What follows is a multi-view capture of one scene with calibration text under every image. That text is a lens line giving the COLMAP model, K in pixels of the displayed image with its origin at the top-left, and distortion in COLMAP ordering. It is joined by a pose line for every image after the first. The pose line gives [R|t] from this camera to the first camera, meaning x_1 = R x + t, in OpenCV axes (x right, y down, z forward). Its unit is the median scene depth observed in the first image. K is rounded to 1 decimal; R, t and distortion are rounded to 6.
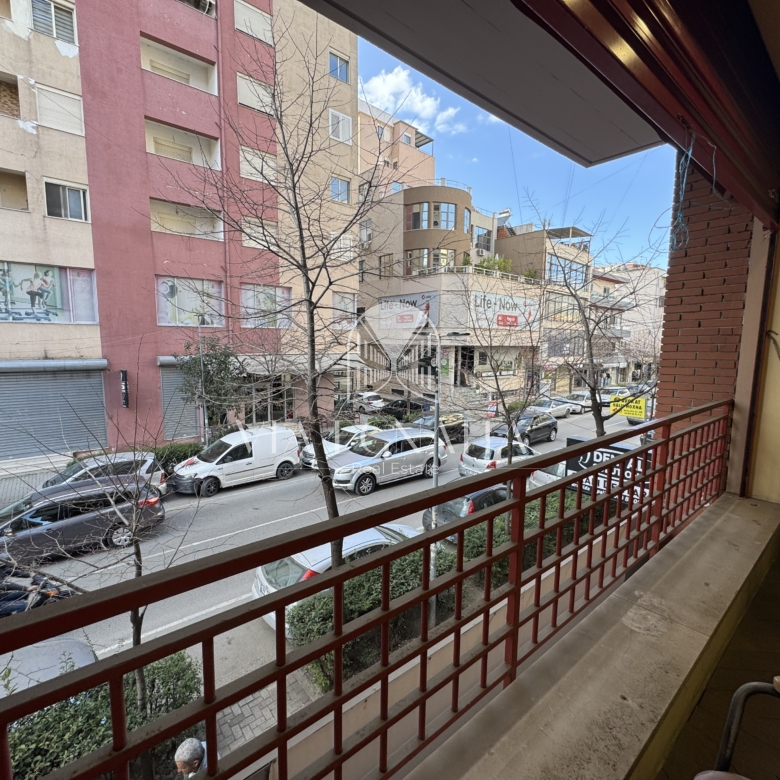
lens RADIAL K [[418.0, 0, 394.6], [0, 418.0, 387.8], [0, 0, 1]] dist [-0.002207, -0.001093]
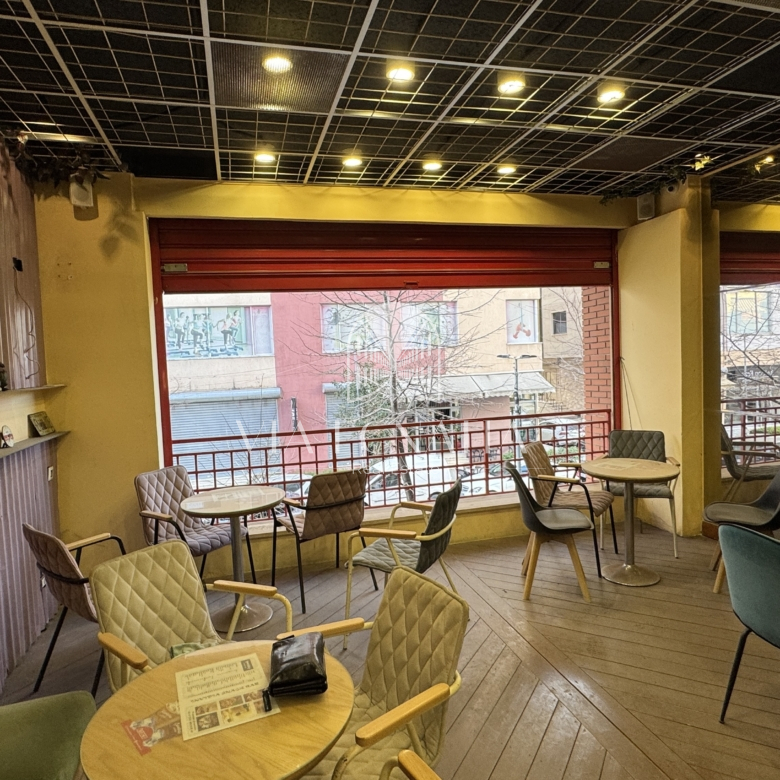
lens RADIAL K [[557.5, 0, 393.4], [0, 557.5, 389.7], [0, 0, 1]] dist [-0.003593, 0.008482]
pose [[0.905959, -0.027745, -0.422456, 0.168273], [0.007085, 0.998704, -0.050398, 0.009025], [0.423307, 0.042665, 0.904981, -0.158053]]
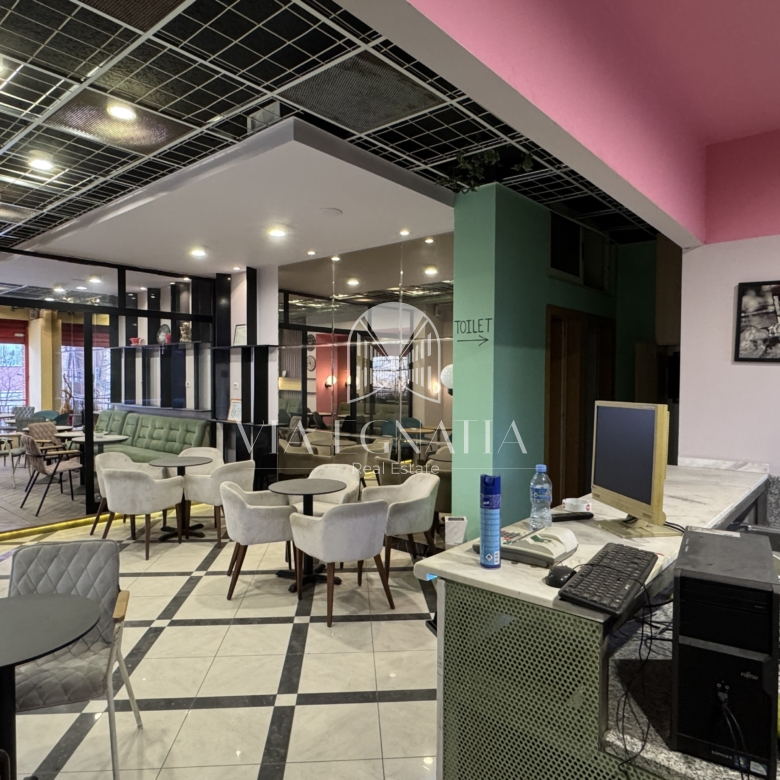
lens RADIAL K [[557.5, 0, 397.0], [0, 557.5, 390.5], [0, 0, 1]] dist [-0.003593, 0.008482]
pose [[0.987835, -0.014660, 0.154815, 0.501552], [0.030114, 0.994735, -0.097953, 0.077618], [-0.152564, 0.101423, 0.983075, -0.586694]]
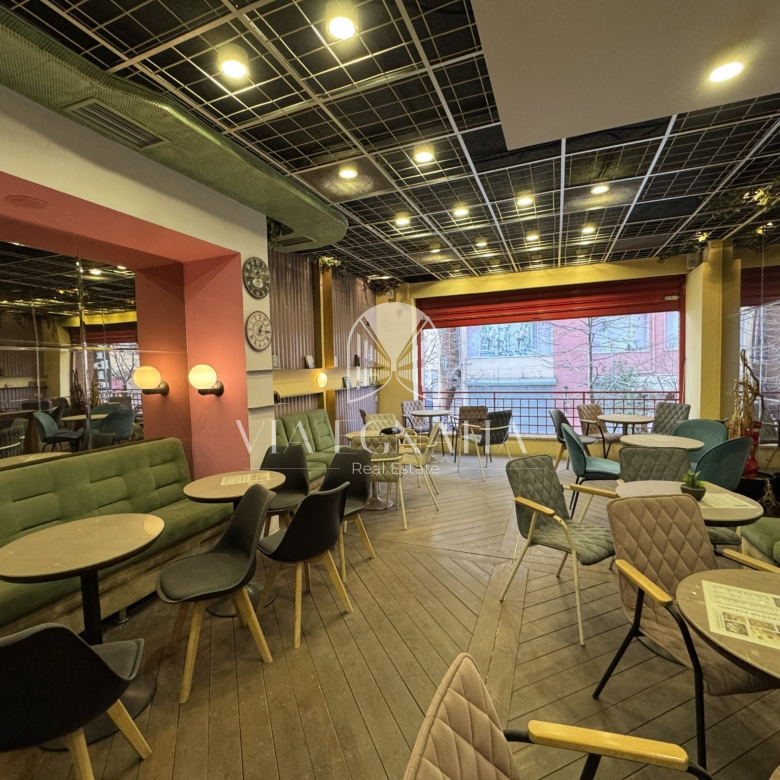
lens RADIAL K [[418.0, 0, 390.5], [0, 418.0, 392.1], [0, 0, 1]] dist [-0.002207, -0.001093]
pose [[0.468348, 0.026381, -0.883150, 0.348325], [-0.064325, 0.997920, -0.004304, 0.023379], [0.881199, 0.058824, 0.469071, -0.210643]]
